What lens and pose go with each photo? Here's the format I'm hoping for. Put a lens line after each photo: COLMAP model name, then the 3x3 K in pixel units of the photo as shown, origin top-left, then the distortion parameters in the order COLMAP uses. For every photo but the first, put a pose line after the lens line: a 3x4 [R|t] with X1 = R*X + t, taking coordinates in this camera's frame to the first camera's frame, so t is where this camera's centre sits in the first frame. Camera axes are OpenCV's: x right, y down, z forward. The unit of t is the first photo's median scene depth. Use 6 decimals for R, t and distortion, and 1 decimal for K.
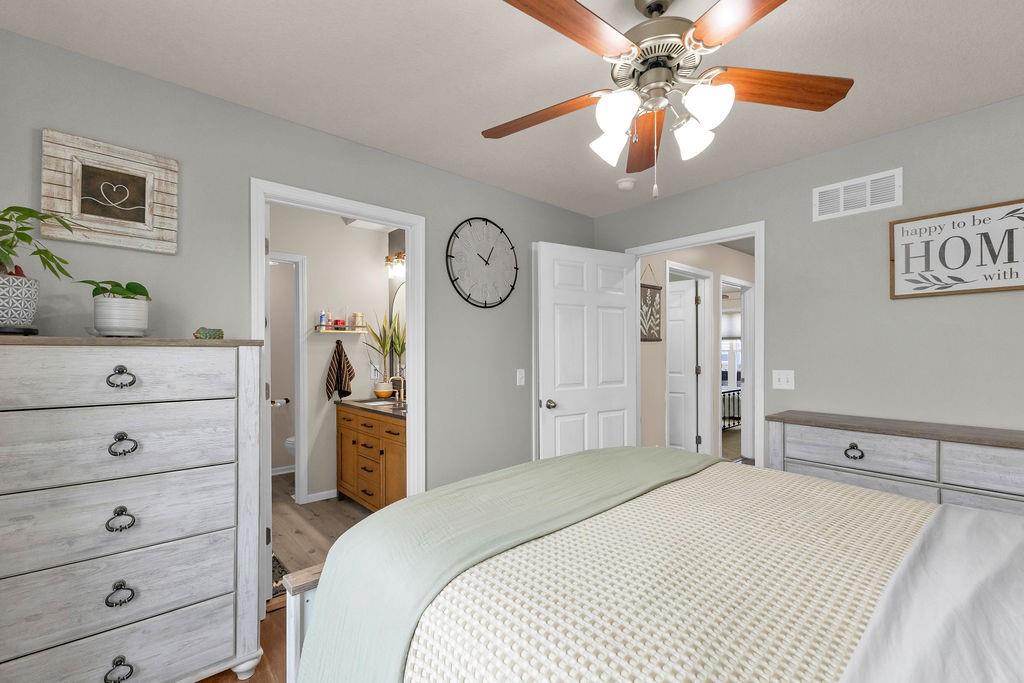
lens RADIAL K [[453.1, 0, 515.6], [0, 453.1, 351.8], [0, 0, 1]] dist [0.005473, 0.000279]
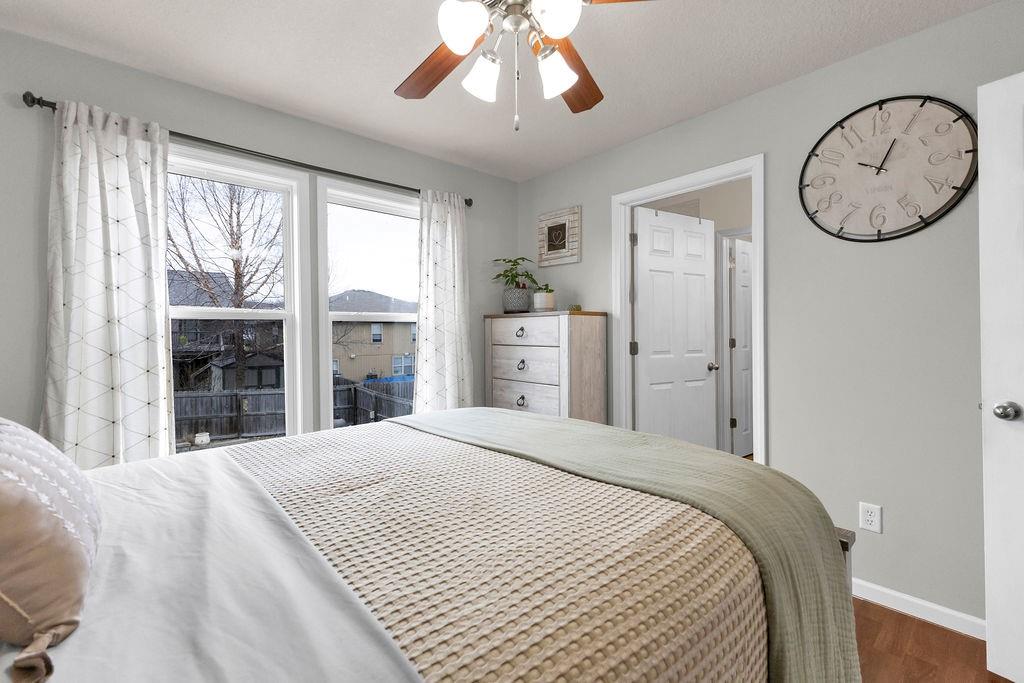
lens RADIAL K [[453.1, 0, 515.2], [0, 453.1, 336.7], [0, 0, 1]] dist [0.005473, 0.000279]
pose [[-0.011183, 0.010825, -0.999879, 0.982180], [0.012048, 0.999870, 0.010690, 0.043996], [0.999865, -0.011927, -0.011312, 0.820568]]
